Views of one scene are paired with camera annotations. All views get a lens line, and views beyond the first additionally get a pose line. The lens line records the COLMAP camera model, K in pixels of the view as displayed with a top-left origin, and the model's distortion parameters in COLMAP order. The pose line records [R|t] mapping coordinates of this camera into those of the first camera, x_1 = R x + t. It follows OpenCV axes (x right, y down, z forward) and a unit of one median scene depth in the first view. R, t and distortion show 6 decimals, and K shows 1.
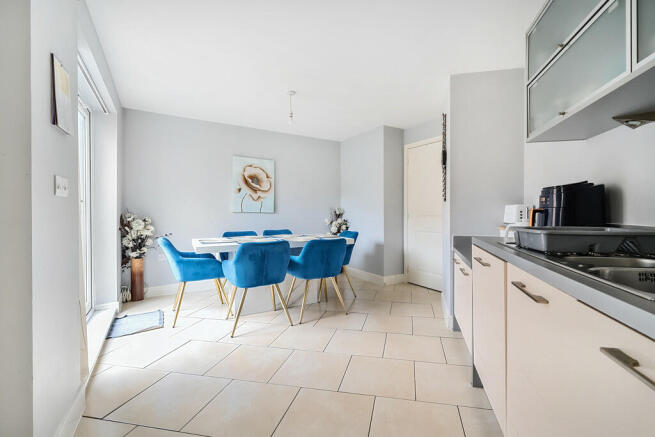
lens RADIAL K [[289.2, 0, 328.5], [0, 289.2, 215.5], [0, 0, 1]] dist [0.000333, 0.000532]
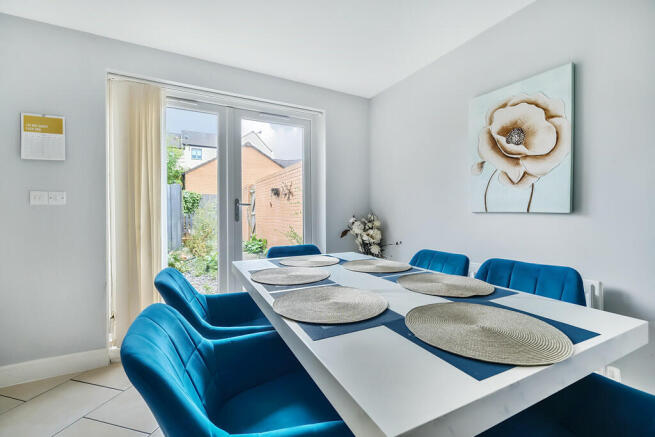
lens RADIAL K [[289.2, 0, 333.5], [0, 289.2, 213.3], [0, 0, 1]] dist [0.000333, 0.000532]
pose [[0.614138, -0.007726, -0.789161, -0.084338], [0.000804, 0.999958, -0.009164, -0.005298], [0.789198, 0.004994, 0.614118, 0.531497]]
